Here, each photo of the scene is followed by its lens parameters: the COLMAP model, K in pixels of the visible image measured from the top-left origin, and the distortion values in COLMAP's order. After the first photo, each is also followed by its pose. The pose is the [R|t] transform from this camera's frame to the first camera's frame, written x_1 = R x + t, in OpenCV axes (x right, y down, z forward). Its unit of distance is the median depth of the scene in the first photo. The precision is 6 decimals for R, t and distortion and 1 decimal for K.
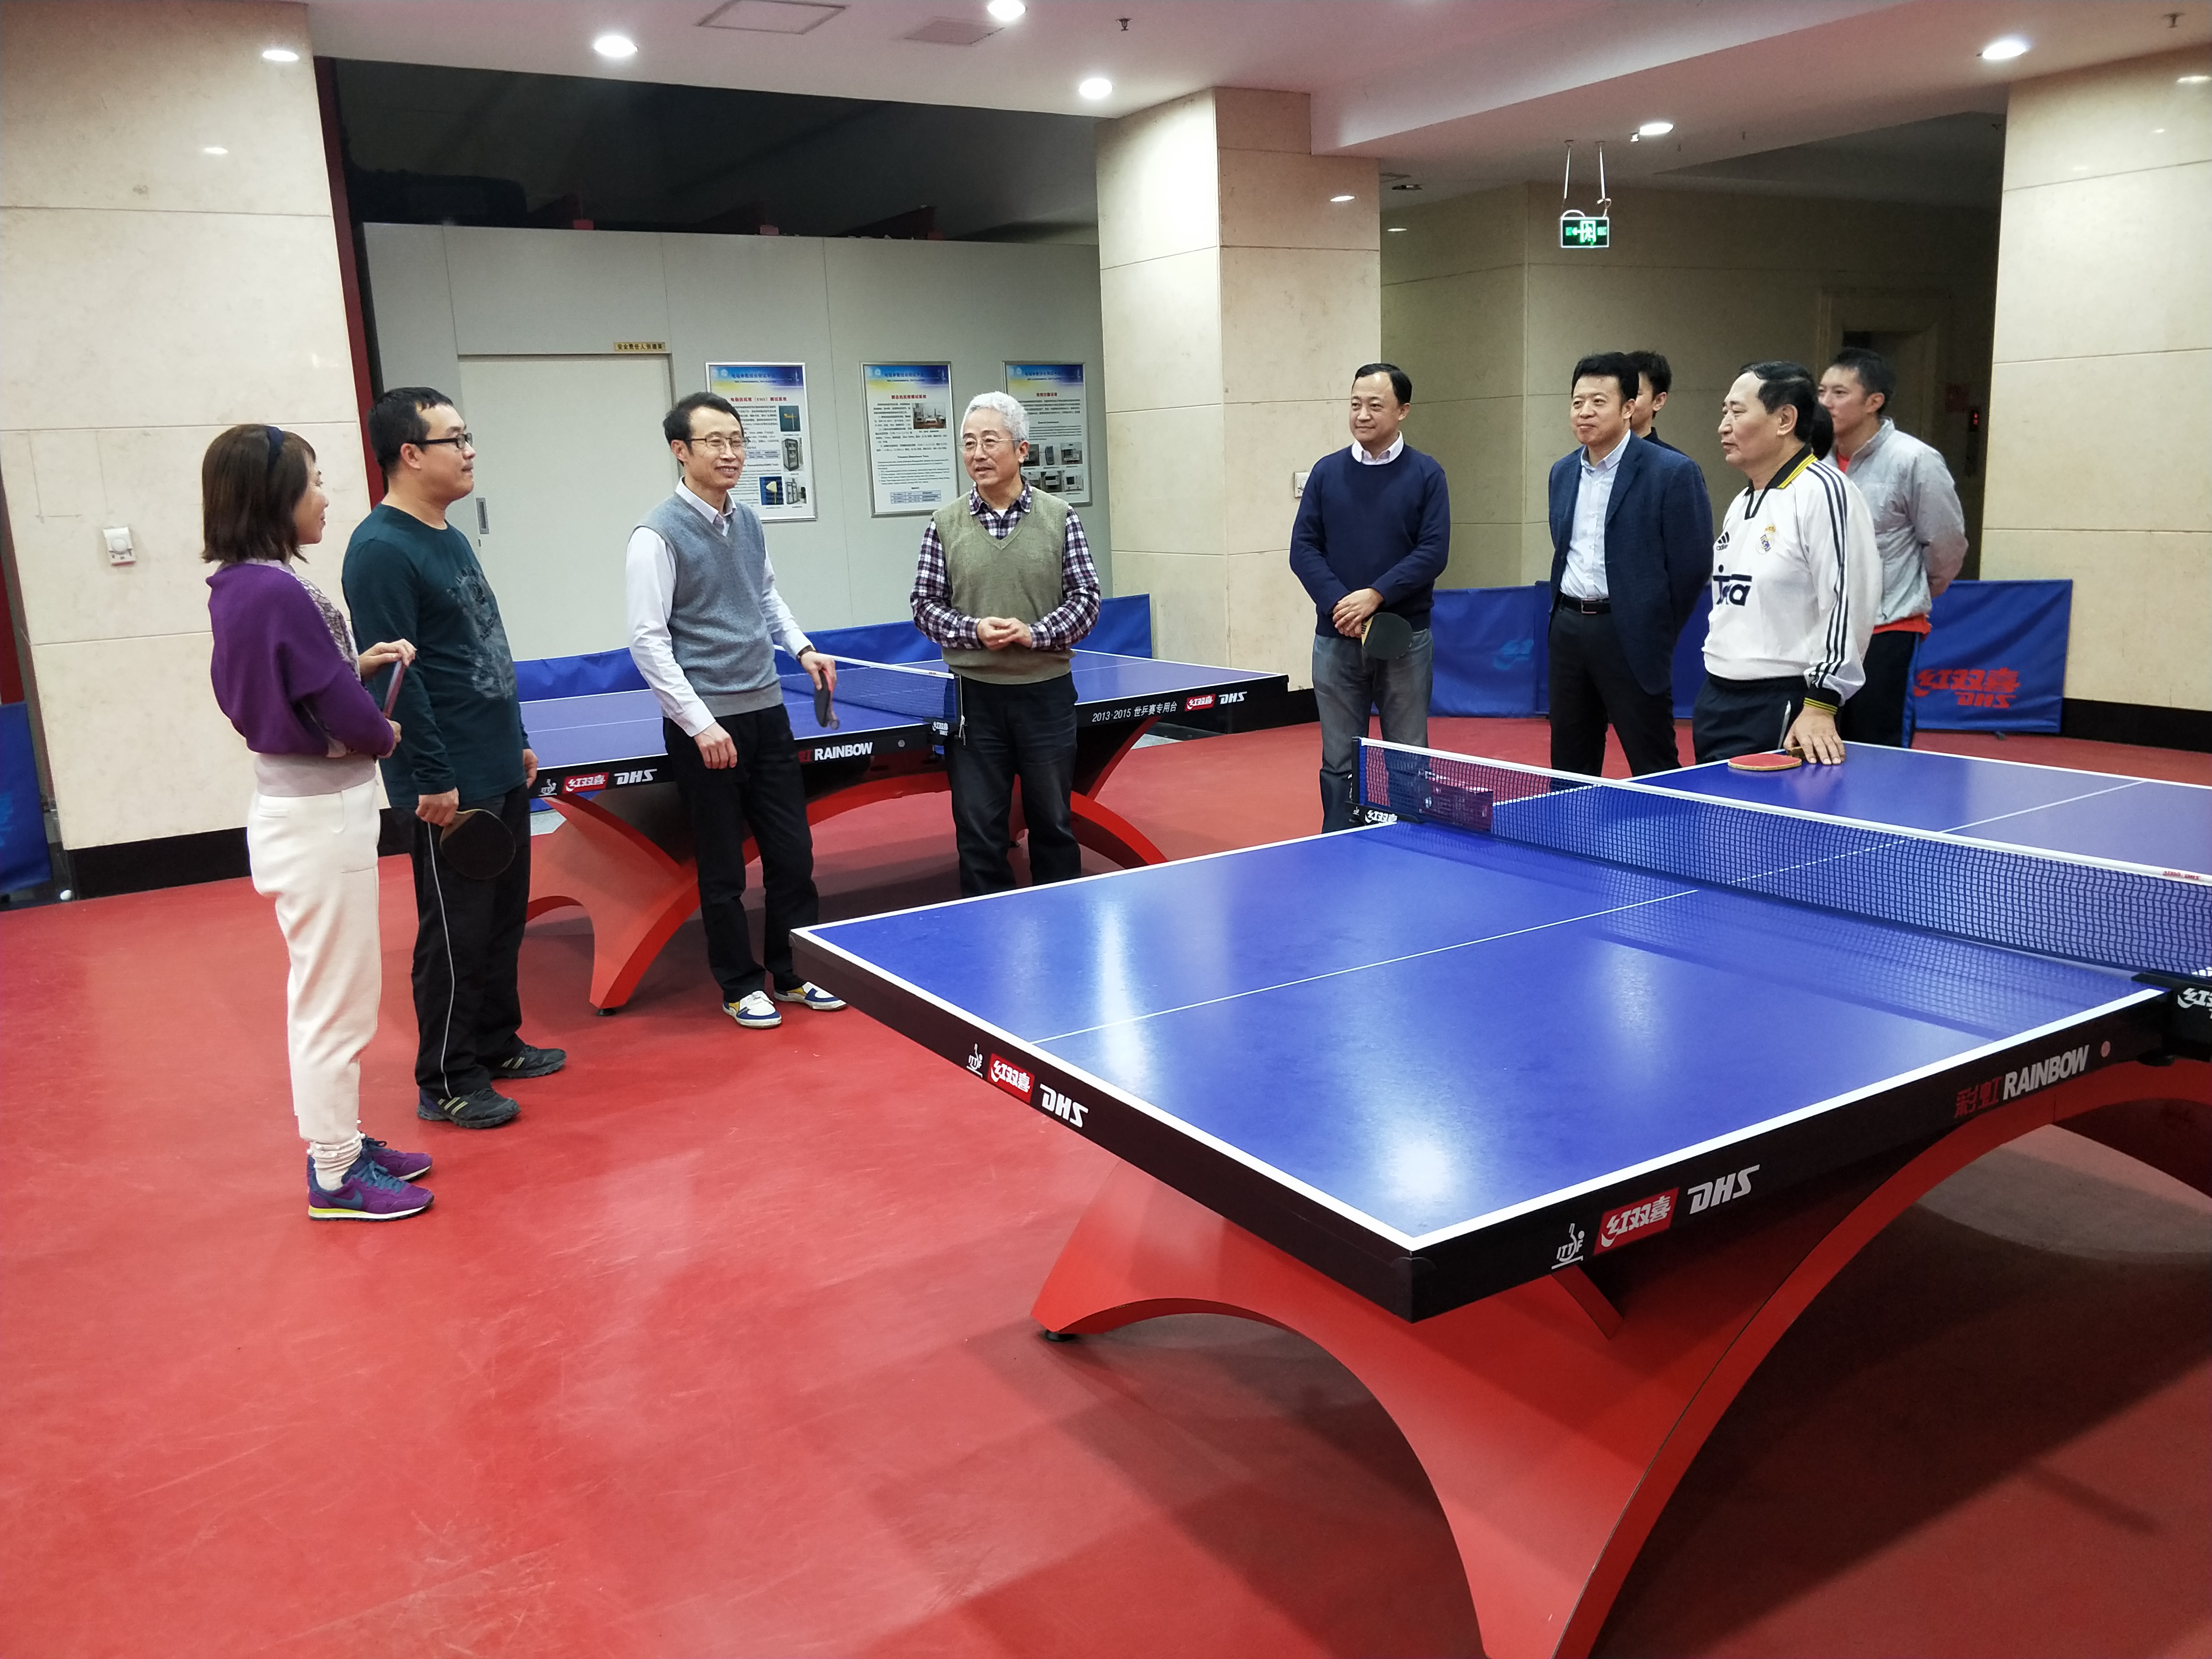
lens RADIAL K [[1804.7, 0, 1134.2], [0, 1804.7, 829.2], [0, 0, 1]] dist [0.070051, -0.126625]
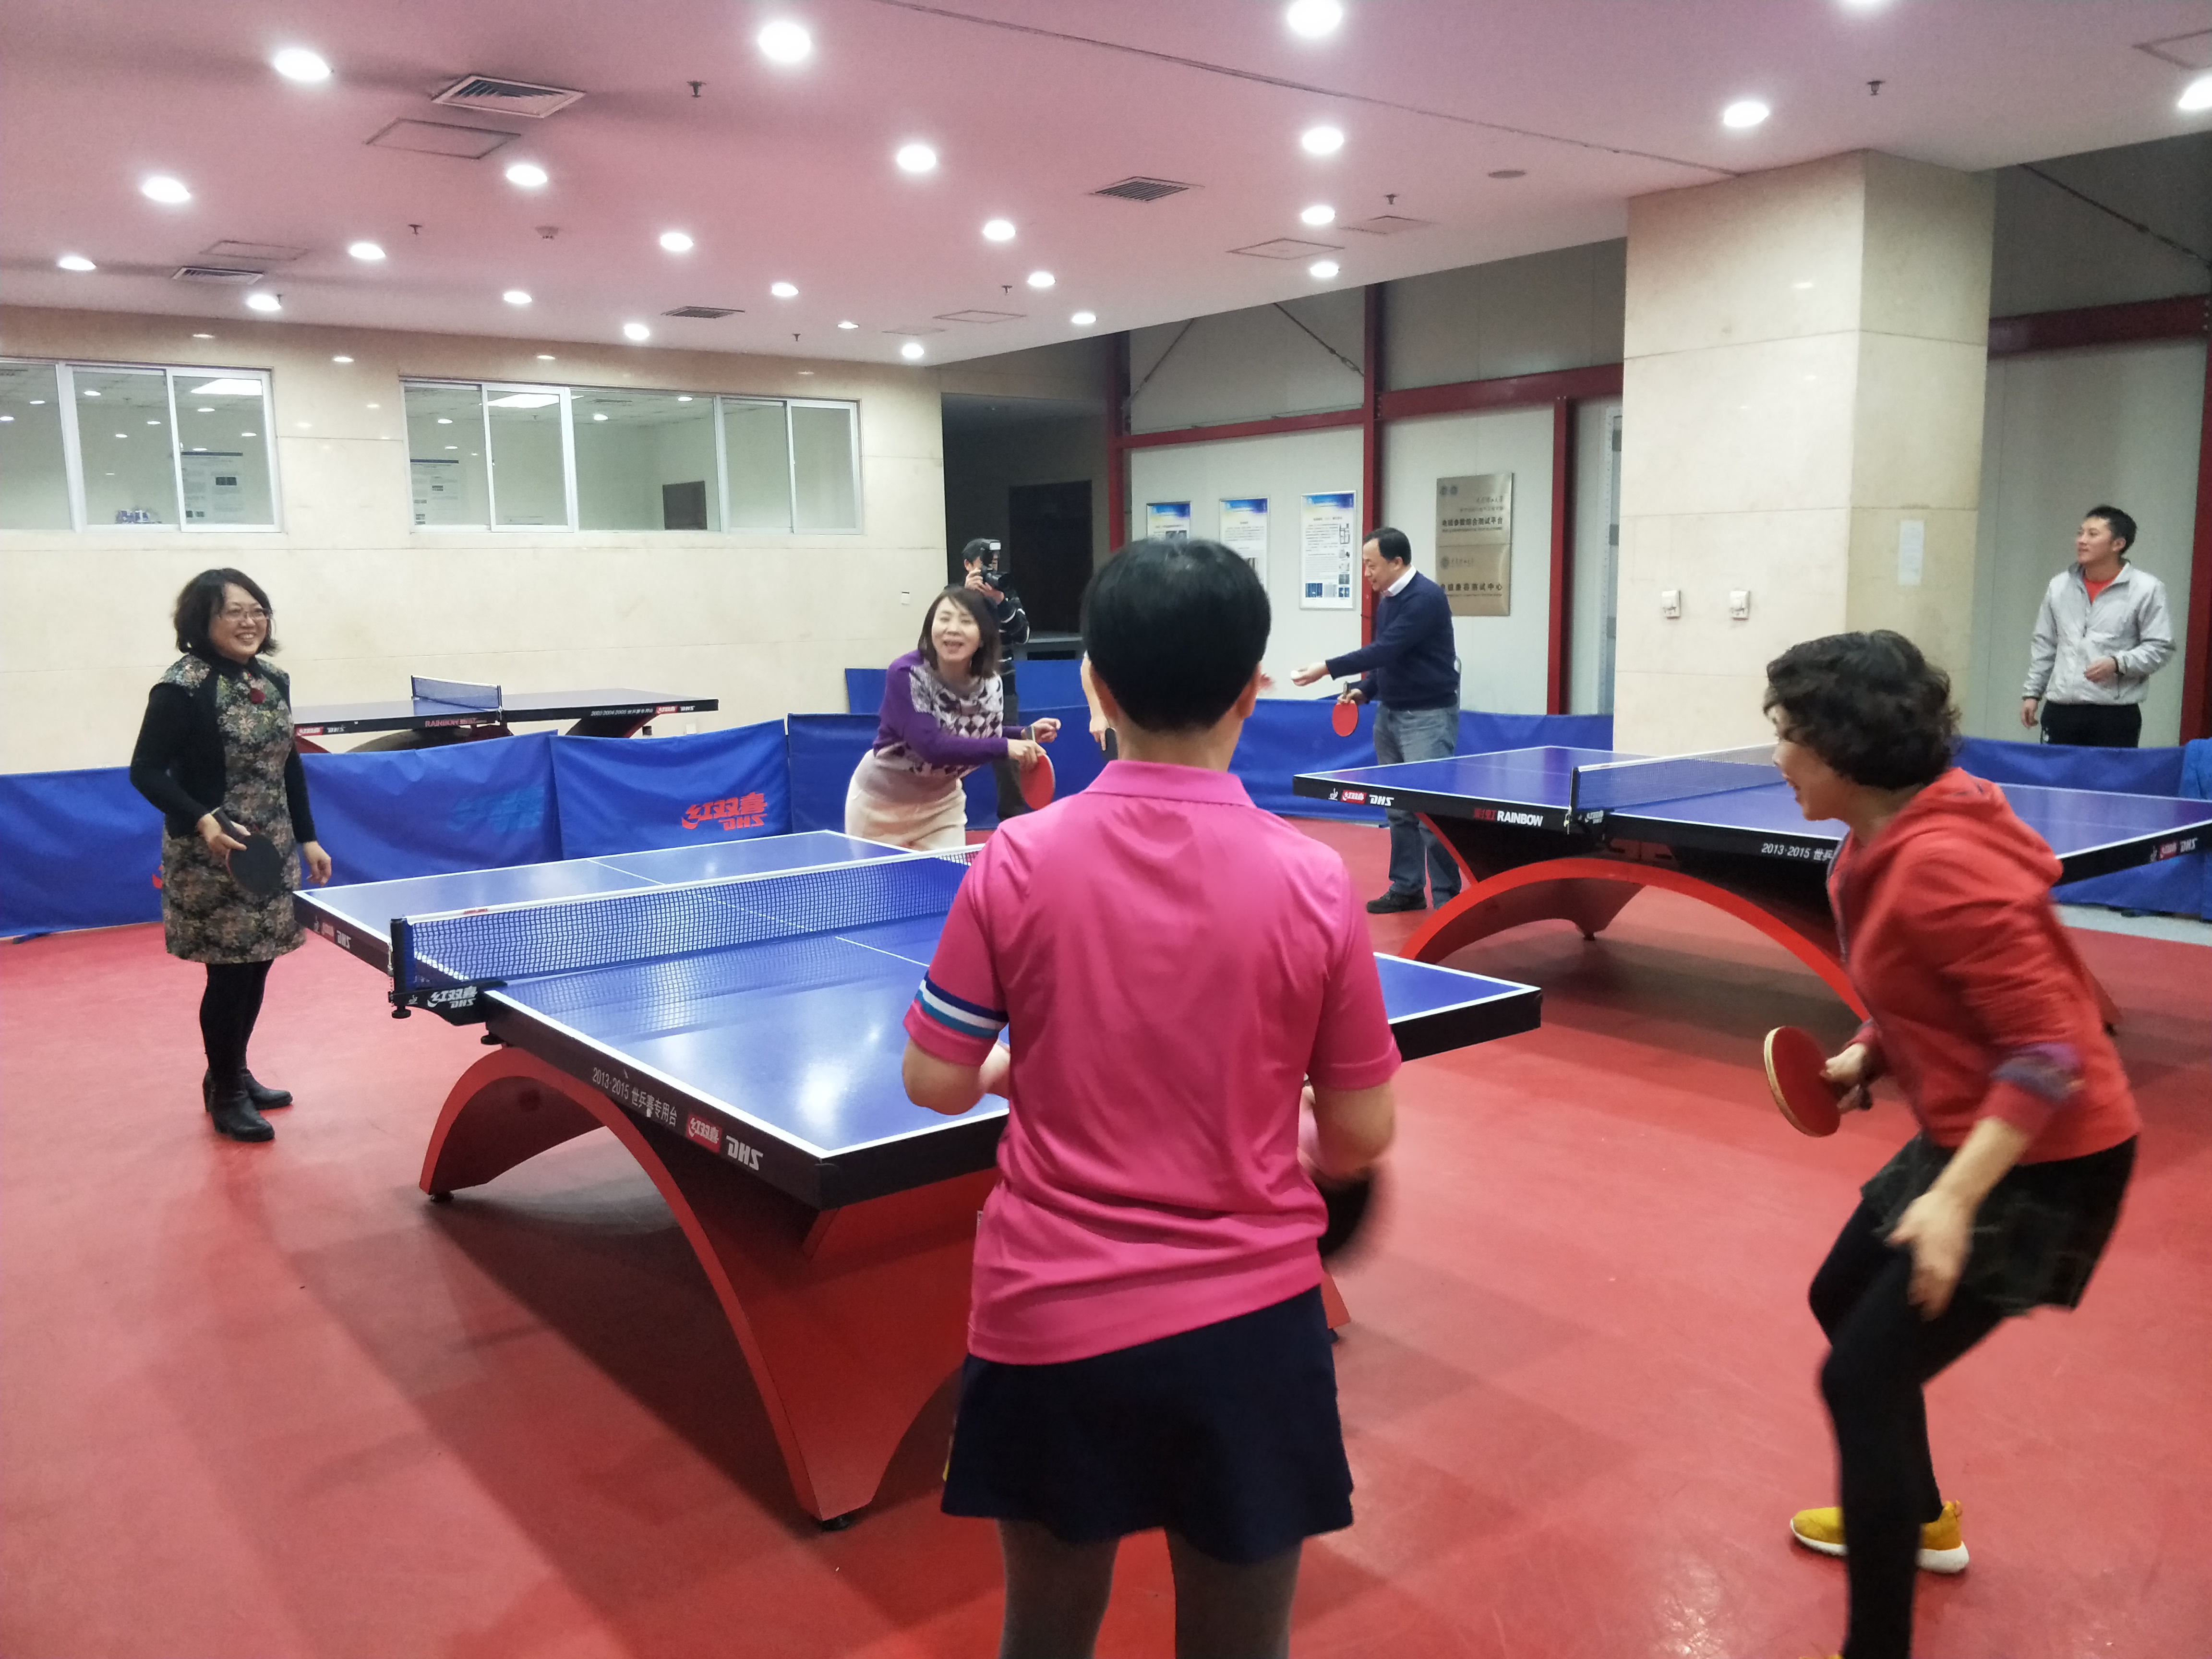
lens RADIAL K [[1782.3, 0, 1074.4], [0, 1782.3, 924.6], [0, 0, 1]] dist [0.043628, -0.061633]
pose [[0.060956, 0.231787, -0.970855, 0.460344], [-0.188782, 0.957785, 0.216814, -0.083855], [0.980125, 0.170064, 0.102140, 0.300552]]
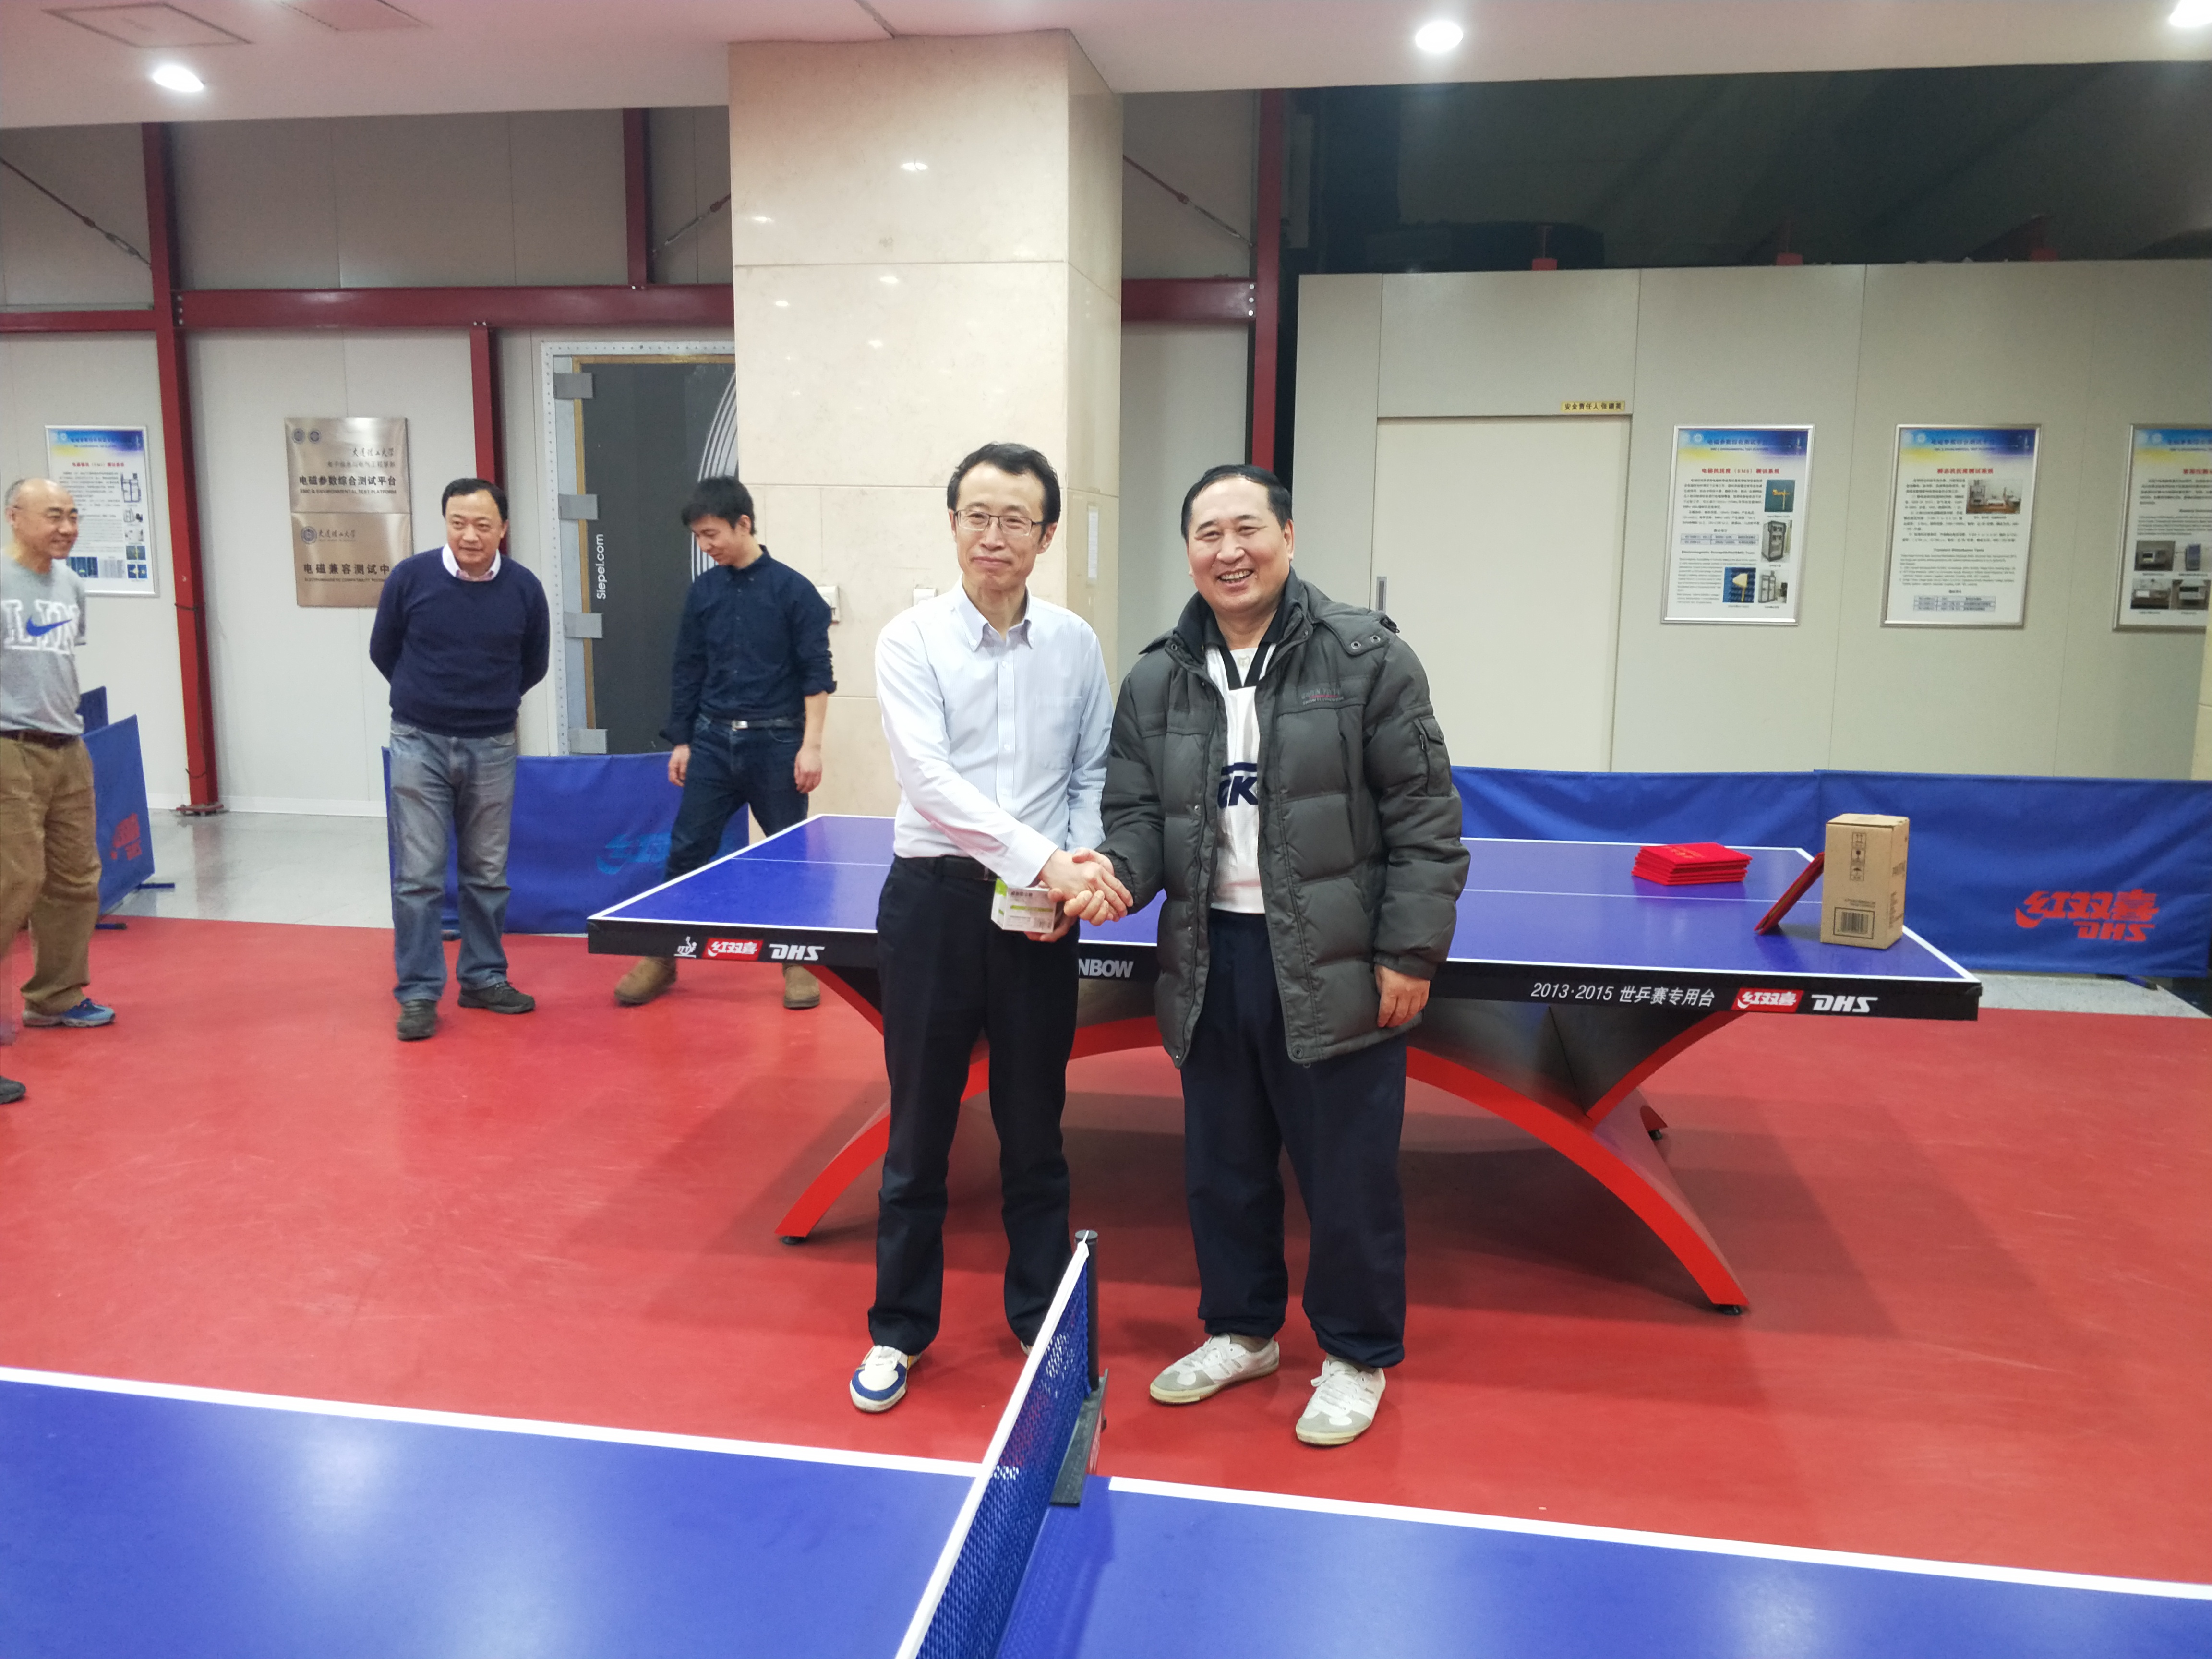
lens RADIAL K [[1808.5, 0, 1110.5], [0, 1808.5, 823.5], [0, 0, 1]] dist [0.052334, -0.076178]
pose [[0.731465, 0.149398, -0.665311, 0.145204], [-0.175989, 0.984009, 0.027474, -0.057581], [0.658777, 0.096991, 0.746061, 0.235423]]
